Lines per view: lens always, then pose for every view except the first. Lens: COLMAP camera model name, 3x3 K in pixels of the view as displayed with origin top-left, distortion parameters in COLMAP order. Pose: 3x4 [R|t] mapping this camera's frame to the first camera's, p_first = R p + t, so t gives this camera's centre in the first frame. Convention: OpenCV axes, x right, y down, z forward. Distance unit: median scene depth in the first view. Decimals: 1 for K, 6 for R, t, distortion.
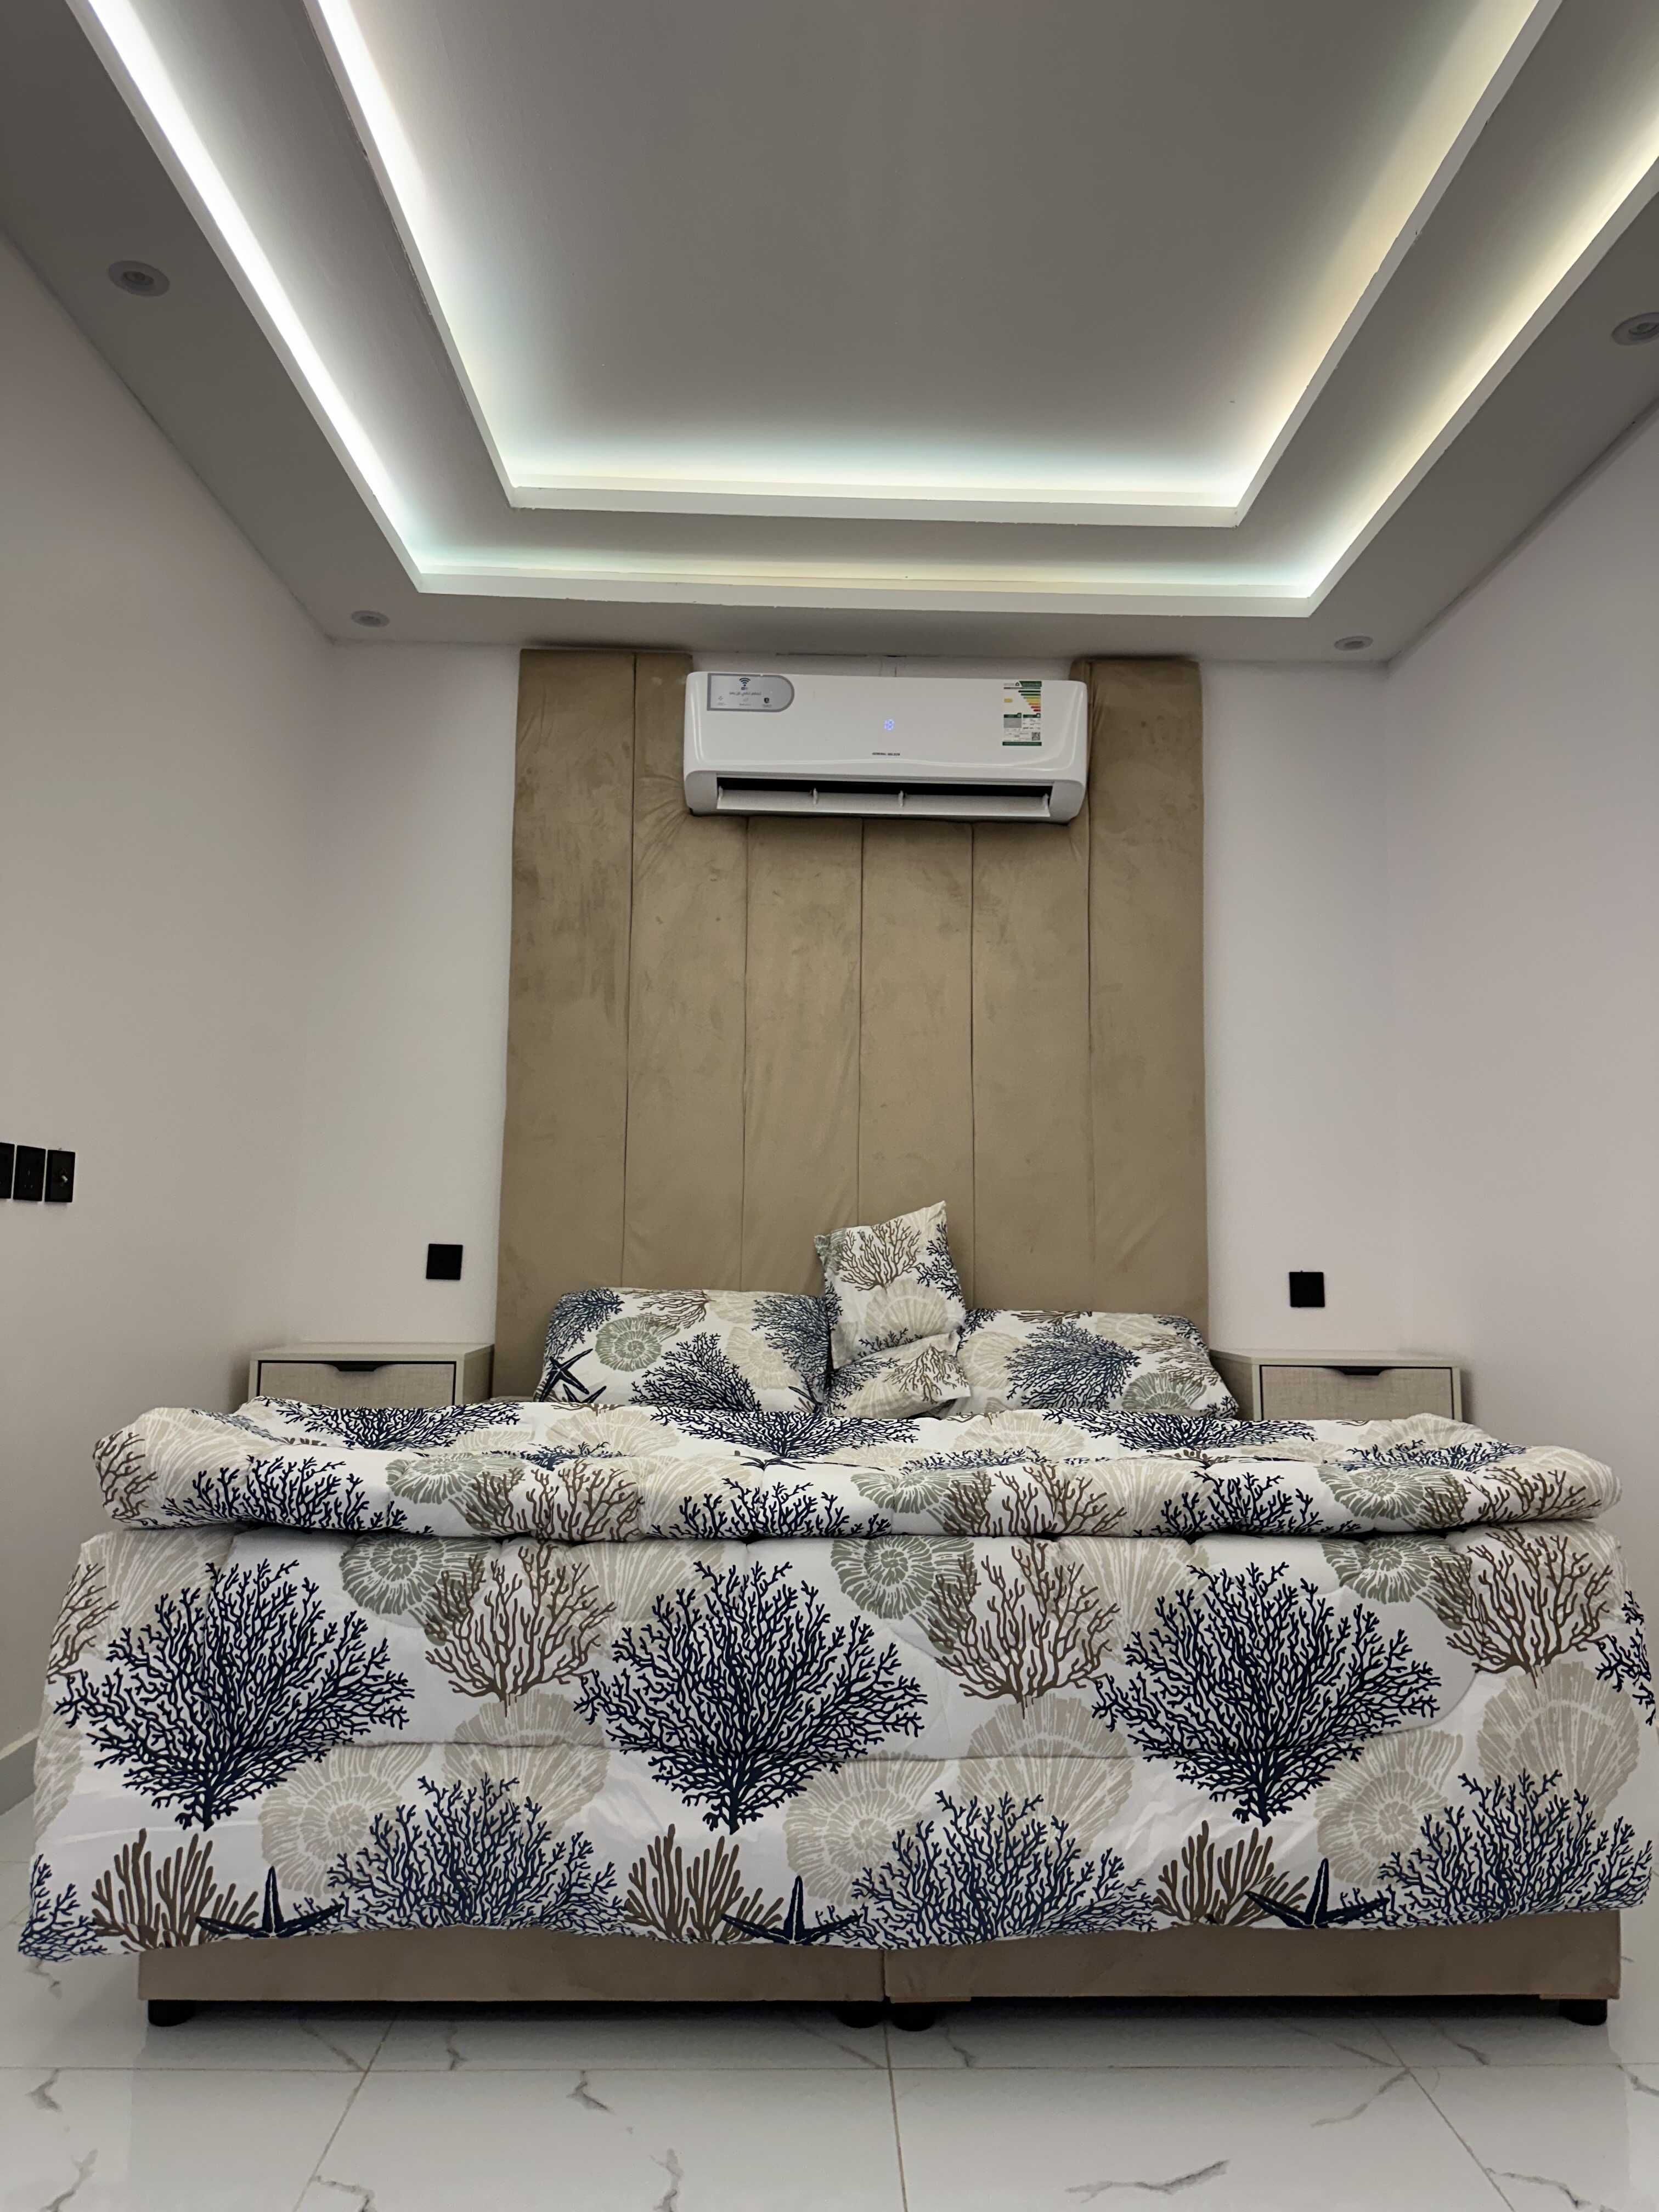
lens RADIAL K [[1548.3, 0, 830.8], [0, 1548.3, 1105.1], [0, 0, 1]] dist [0.021193, -0.044045]
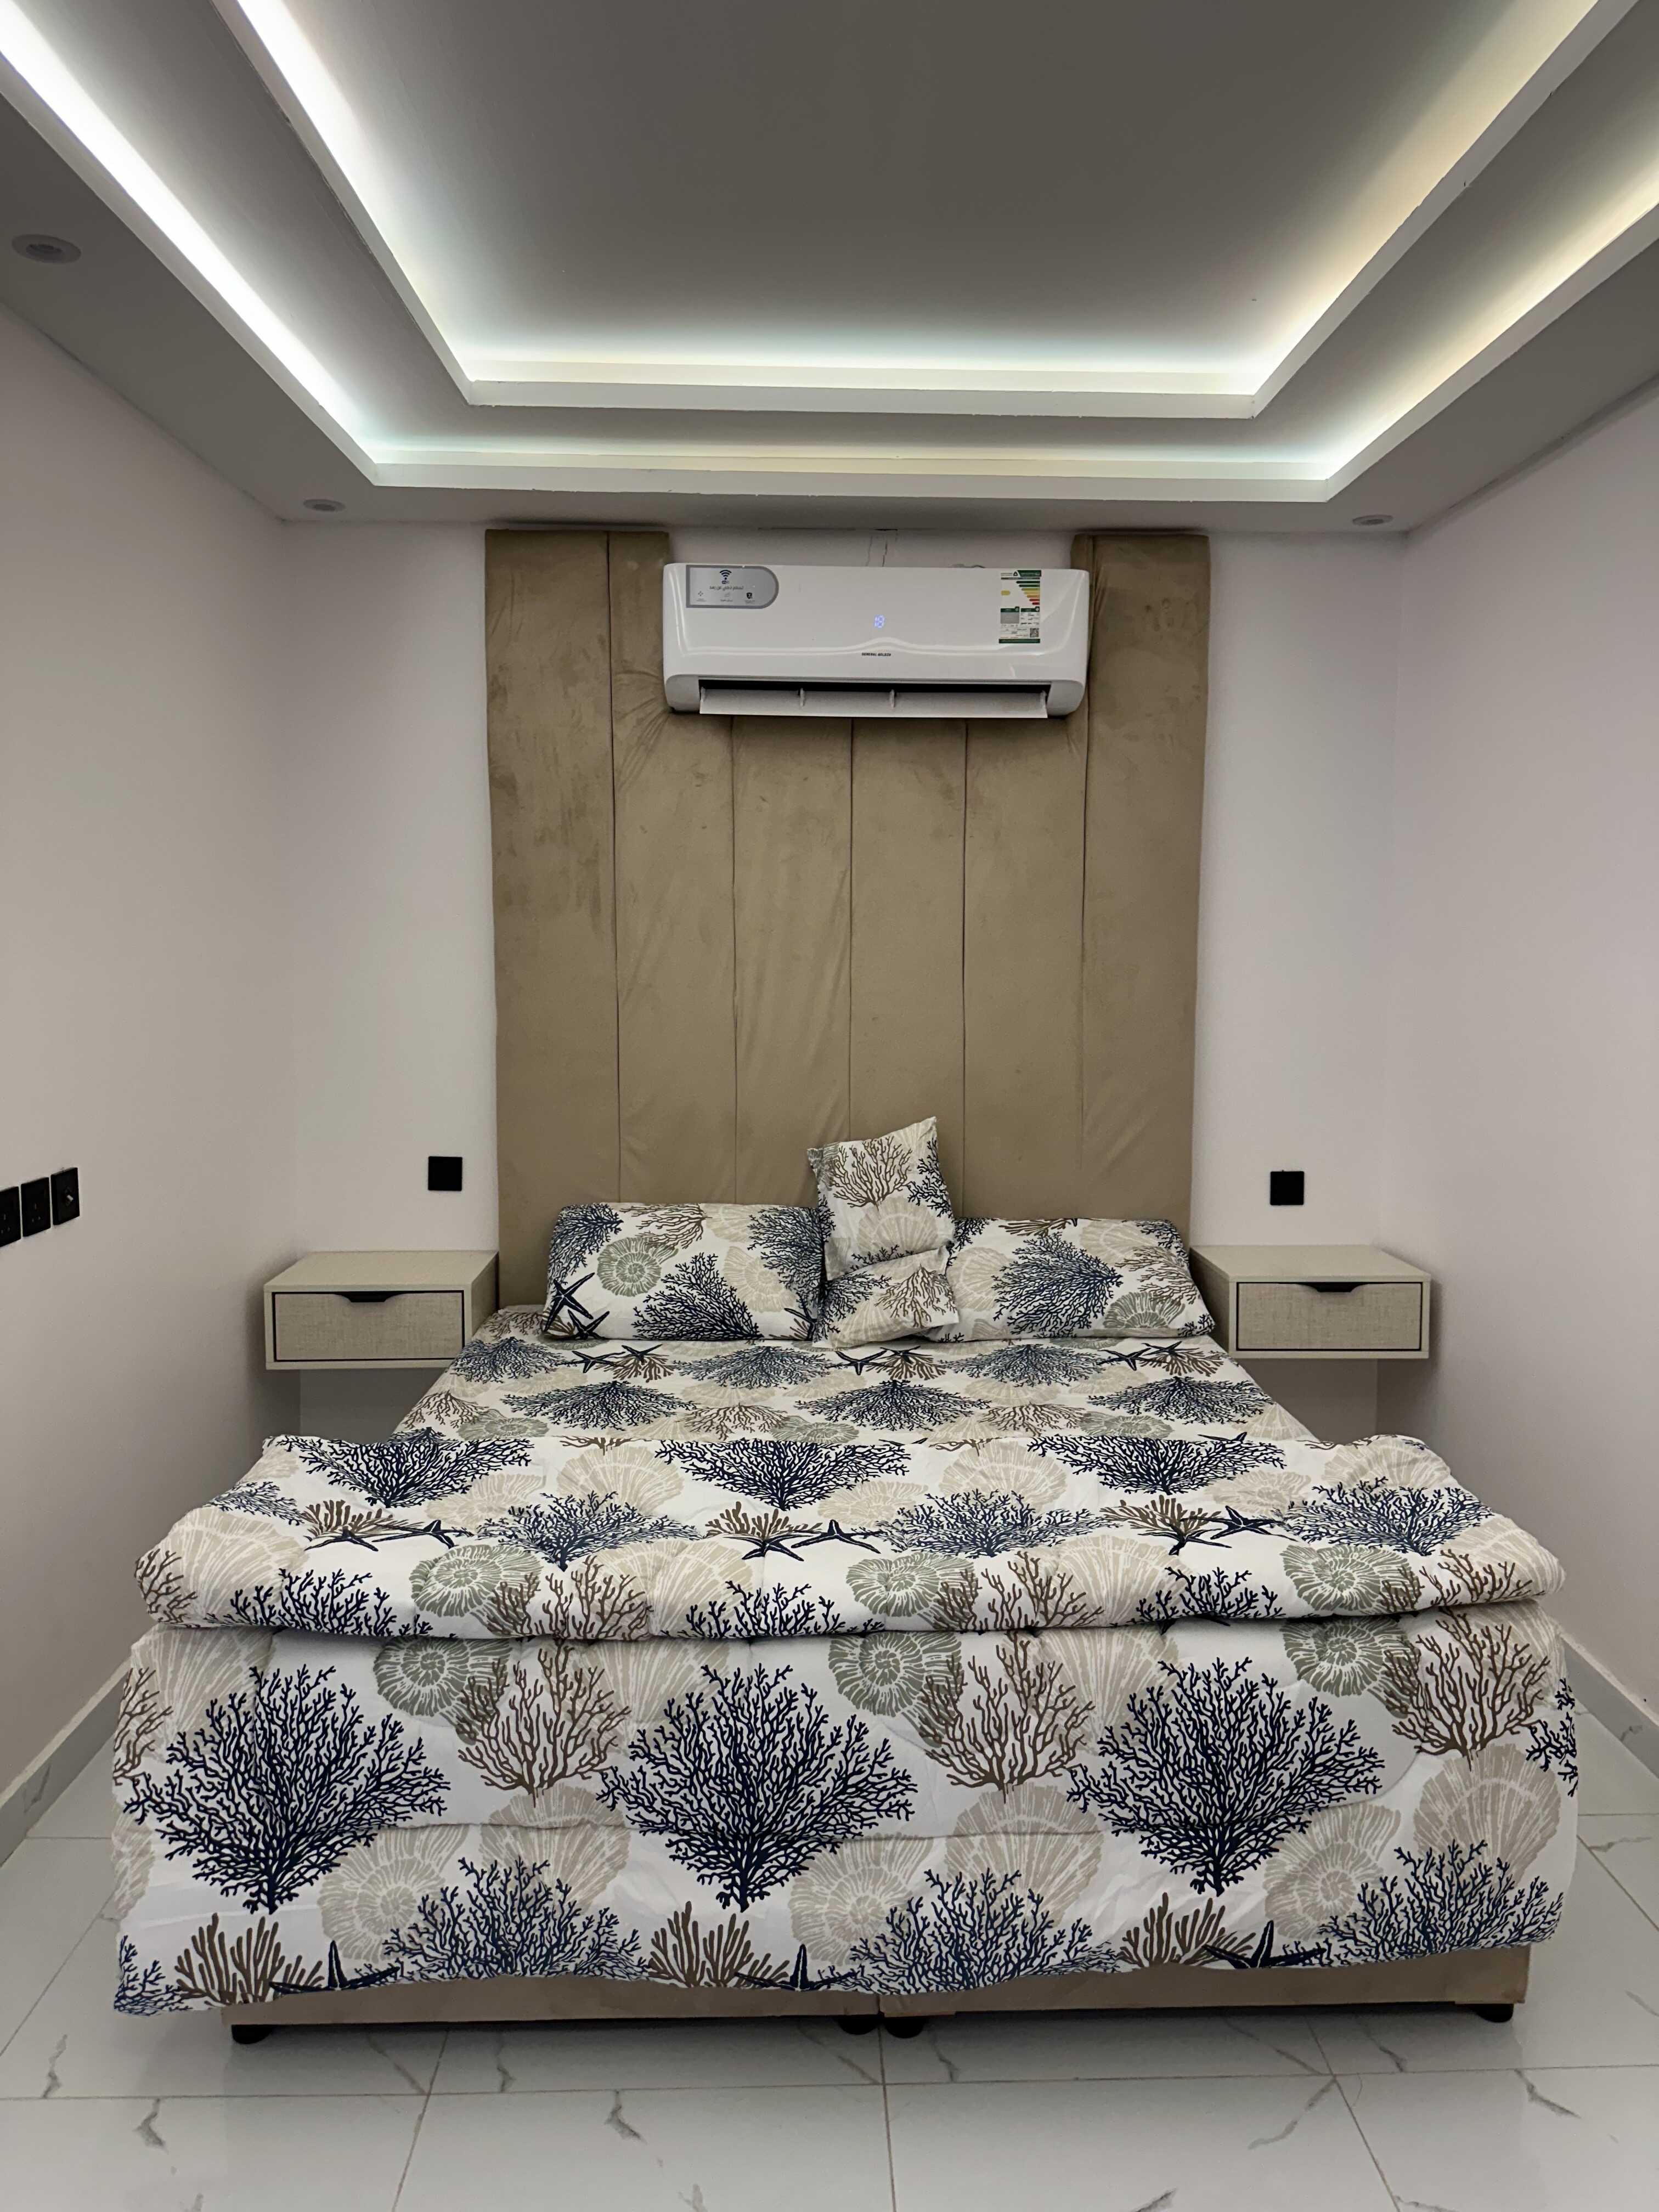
lens RADIAL K [[1536.0, 0, 829.5], [0, 1536.0, 1106.0], [0, 0, 1]] dist [0.007767, -0.026185]
pose [[0.999942, -0.009918, 0.004242, 0.000086], [0.008851, 0.979126, 0.203063, -0.309577], [-0.006167, -0.203014, 0.979156, 0.032402]]
